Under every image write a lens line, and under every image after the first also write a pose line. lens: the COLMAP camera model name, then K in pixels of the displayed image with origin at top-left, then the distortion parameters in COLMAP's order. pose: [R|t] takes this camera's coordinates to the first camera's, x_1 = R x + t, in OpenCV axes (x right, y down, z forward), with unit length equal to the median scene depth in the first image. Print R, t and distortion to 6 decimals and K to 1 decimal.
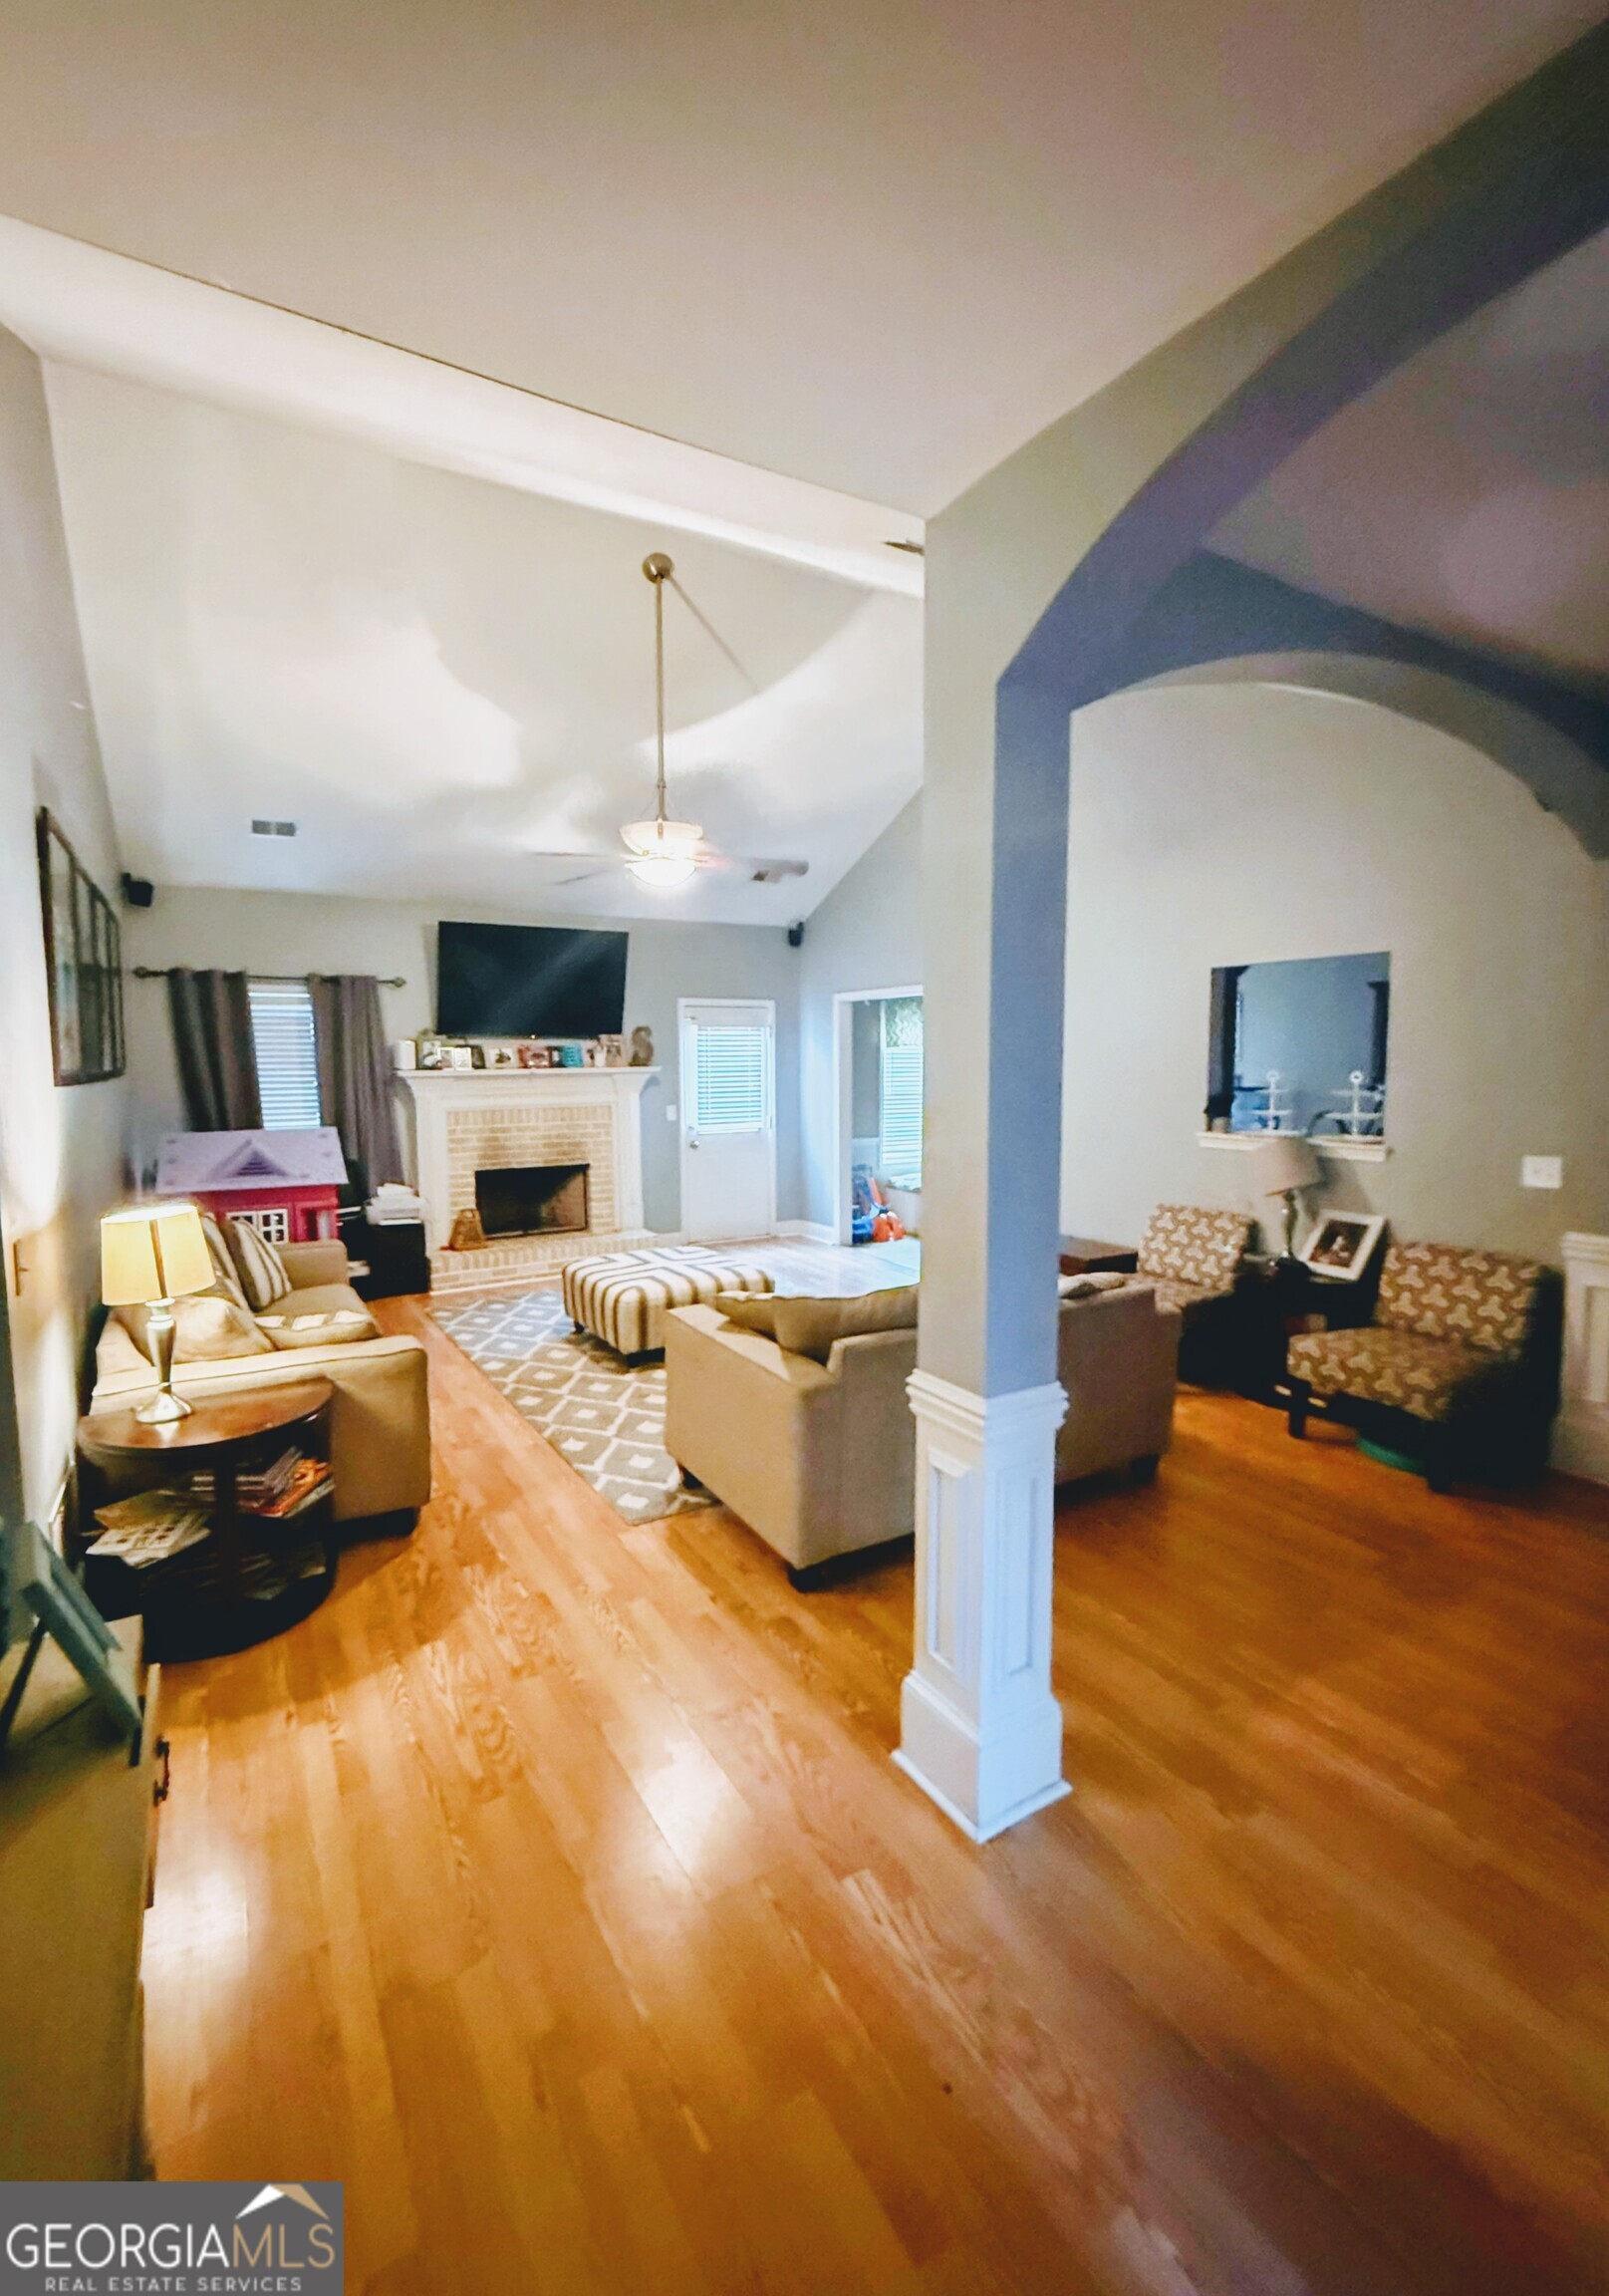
lens RADIAL K [[997.8, 0, 800.9], [0, 997.8, 1151.1], [0, 0, 1]] dist [0.000389, 0.000004]
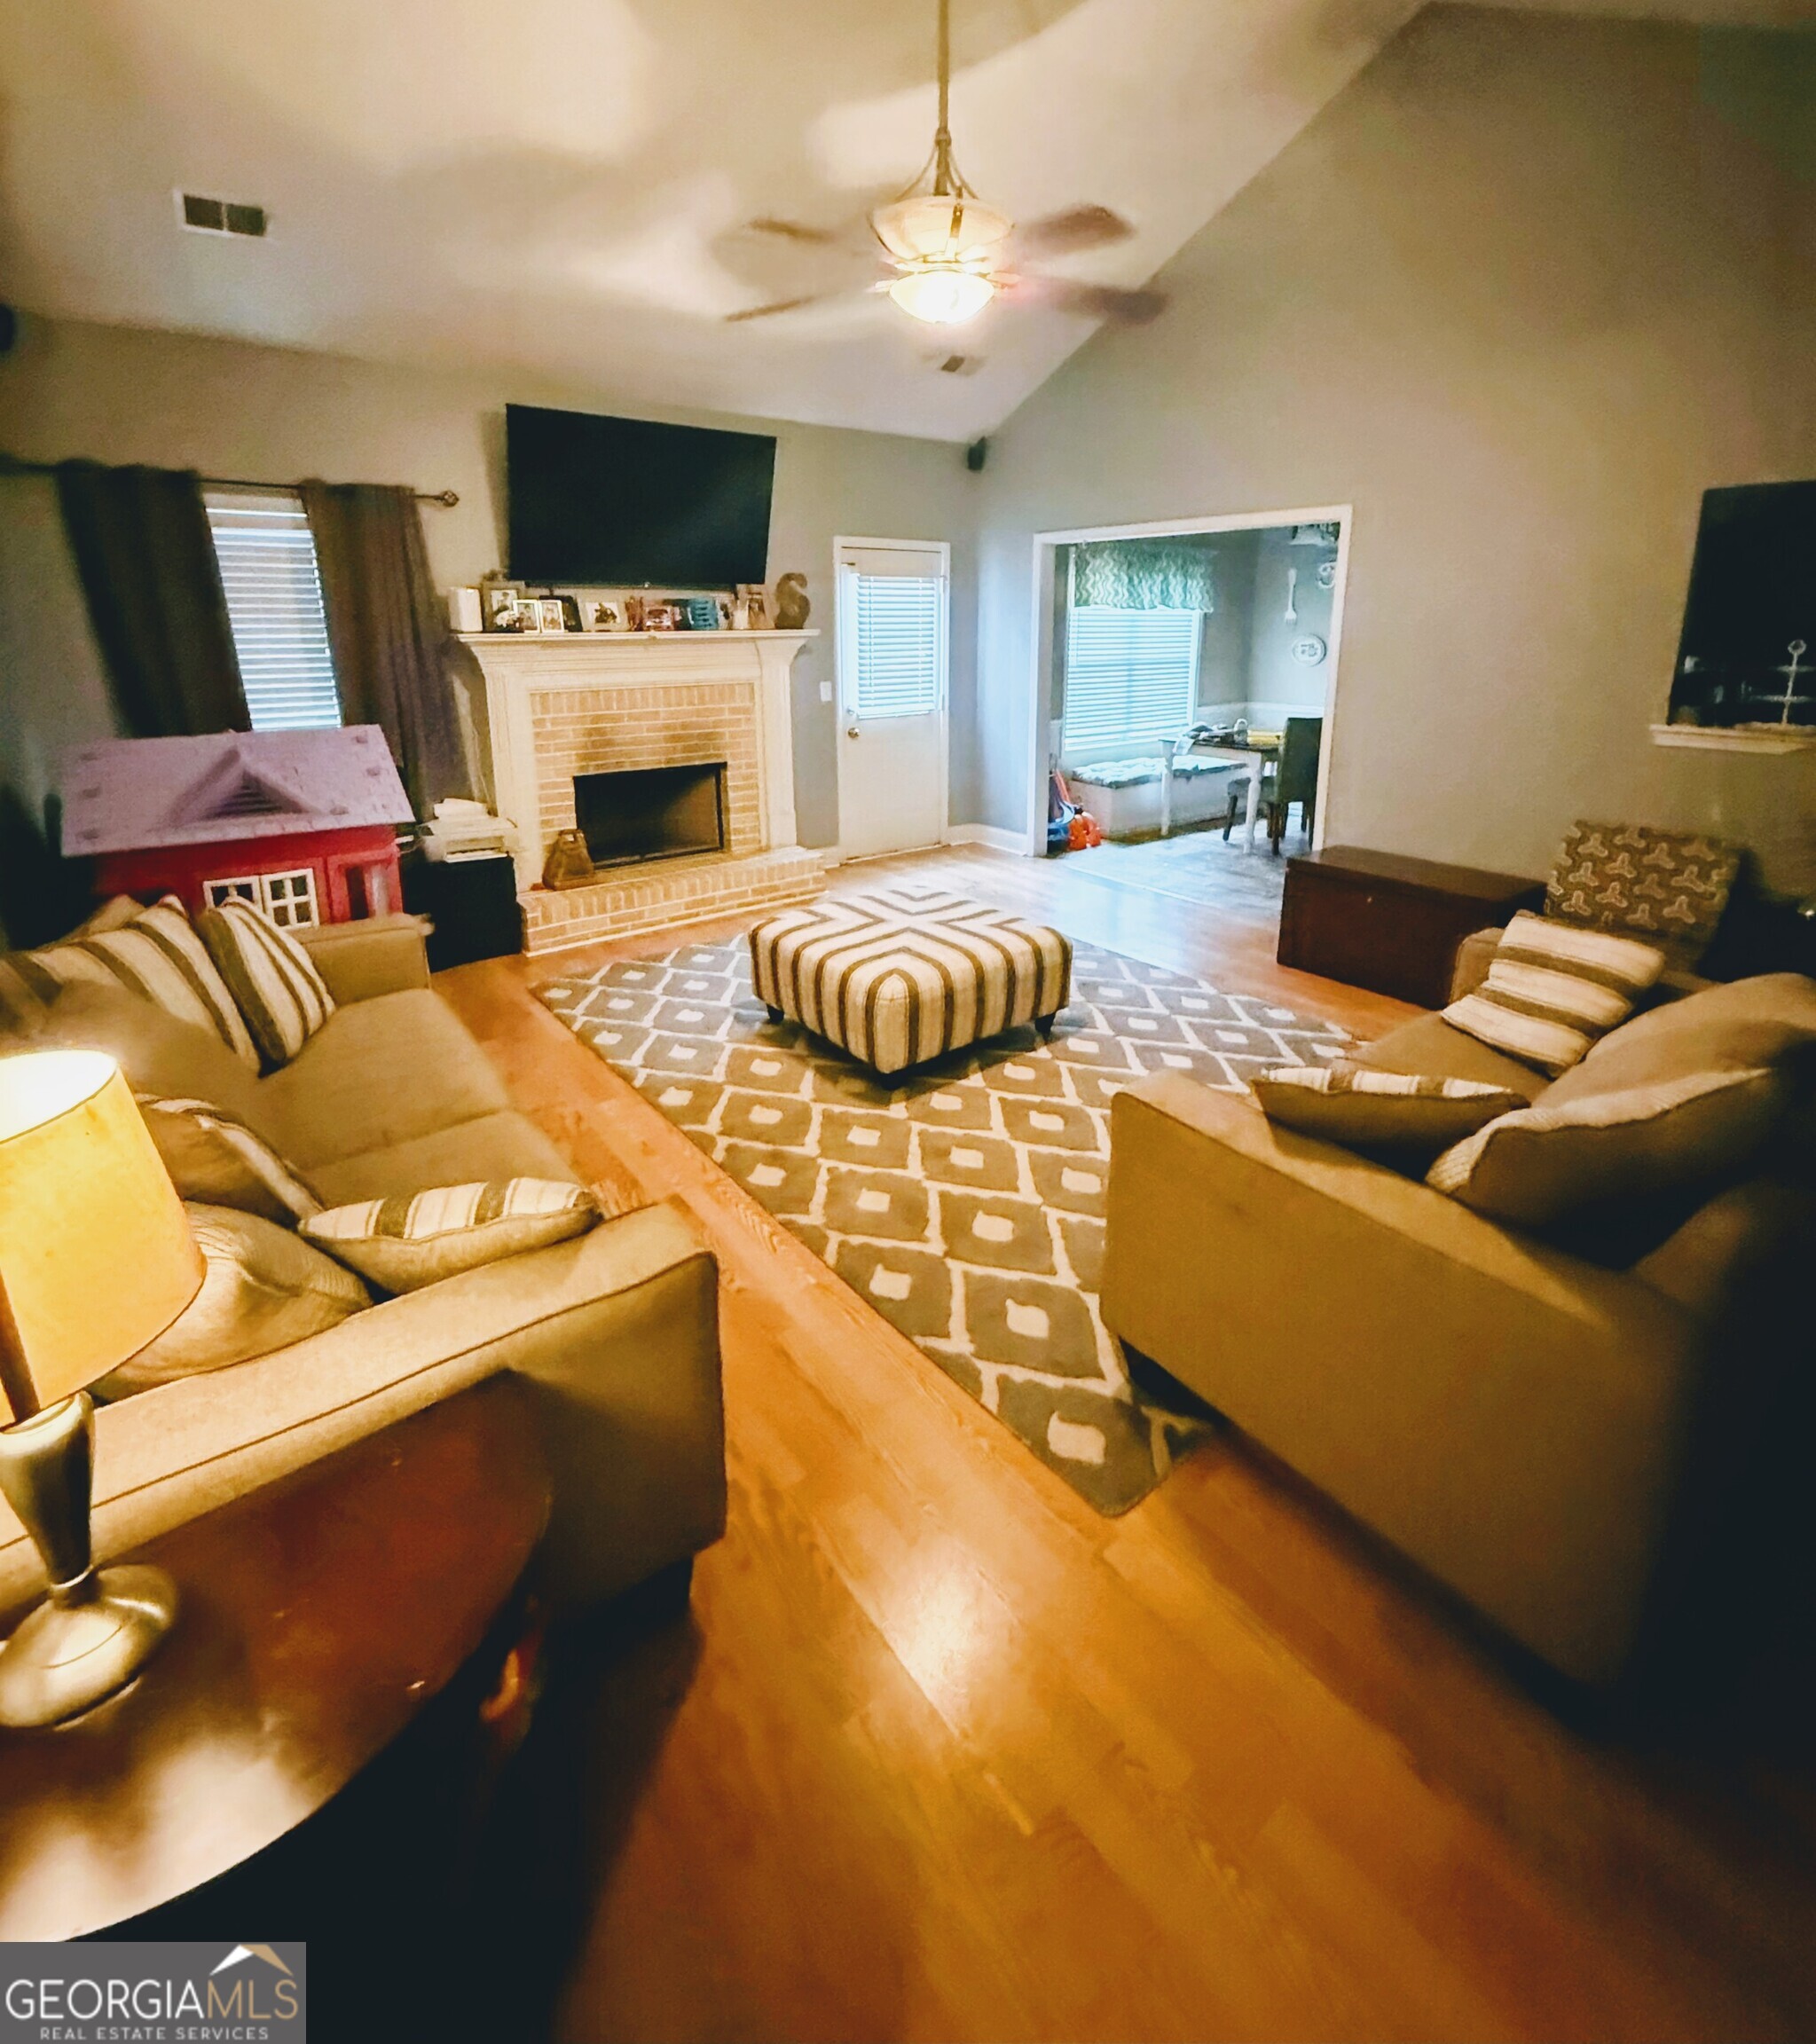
lens RADIAL K [[986.7, 0, 950.9], [0, 986.7, 830.3], [0, 0, 1]] dist [0.001119, -0.001599]
pose [[0.990967, -0.023022, 0.132117, -0.163754], [0.007647, 0.993253, 0.115716, -0.023174], [-0.133890, -0.113660, 0.984457, 0.283168]]
